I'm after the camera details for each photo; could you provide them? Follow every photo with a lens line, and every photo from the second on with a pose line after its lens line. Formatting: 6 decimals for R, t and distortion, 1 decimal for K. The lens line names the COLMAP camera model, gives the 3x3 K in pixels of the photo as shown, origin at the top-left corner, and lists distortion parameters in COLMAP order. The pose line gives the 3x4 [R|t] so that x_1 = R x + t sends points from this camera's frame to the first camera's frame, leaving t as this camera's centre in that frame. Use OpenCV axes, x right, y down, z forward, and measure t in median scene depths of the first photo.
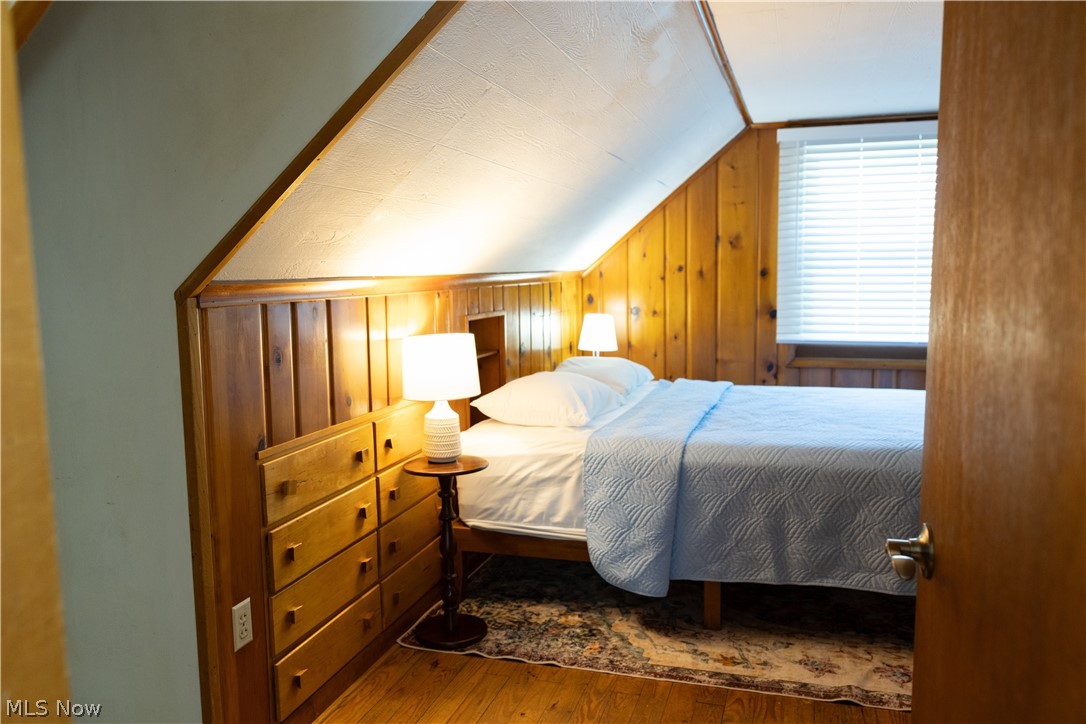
lens RADIAL K [[833.7, 0, 544.4], [0, 833.7, 366.2], [0, 0, 1]] dist [-0.006070, 0.000418]
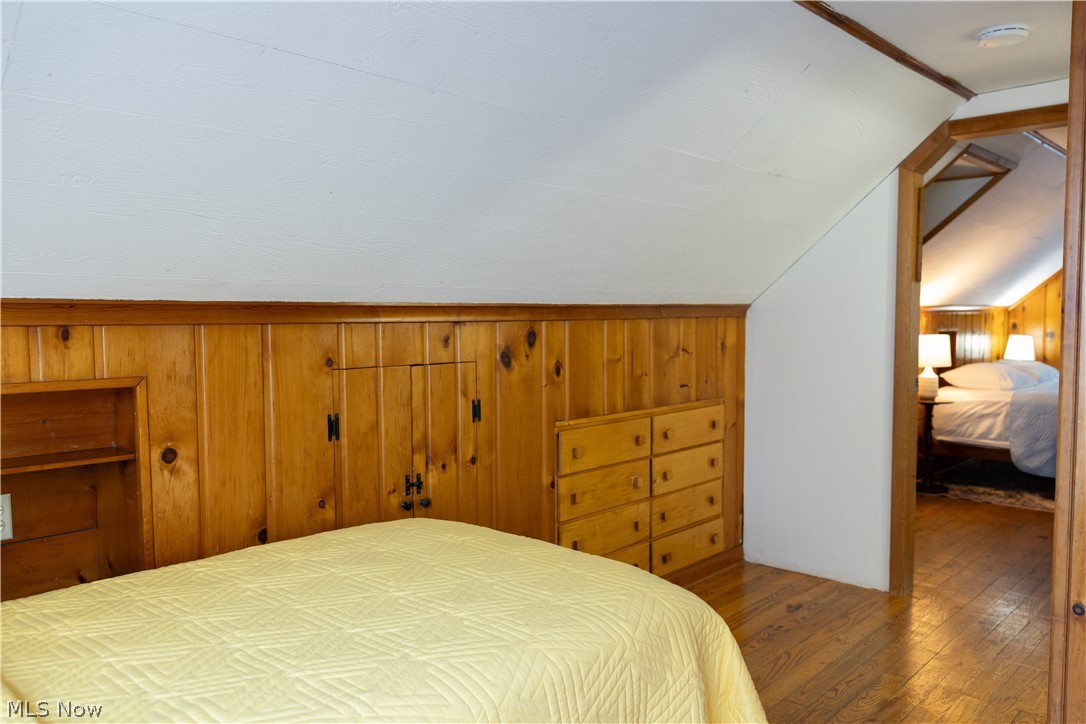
lens RADIAL K [[833.7, 0, 544.4], [0, 833.7, 366.2], [0, 0, 1]] dist [-0.006070, 0.000418]
pose [[0.899383, 0.038682, -0.435447, -0.077877], [-0.060260, 0.997539, -0.035848, 0.149668], [0.432989, 0.058481, 0.899500, -1.069218]]
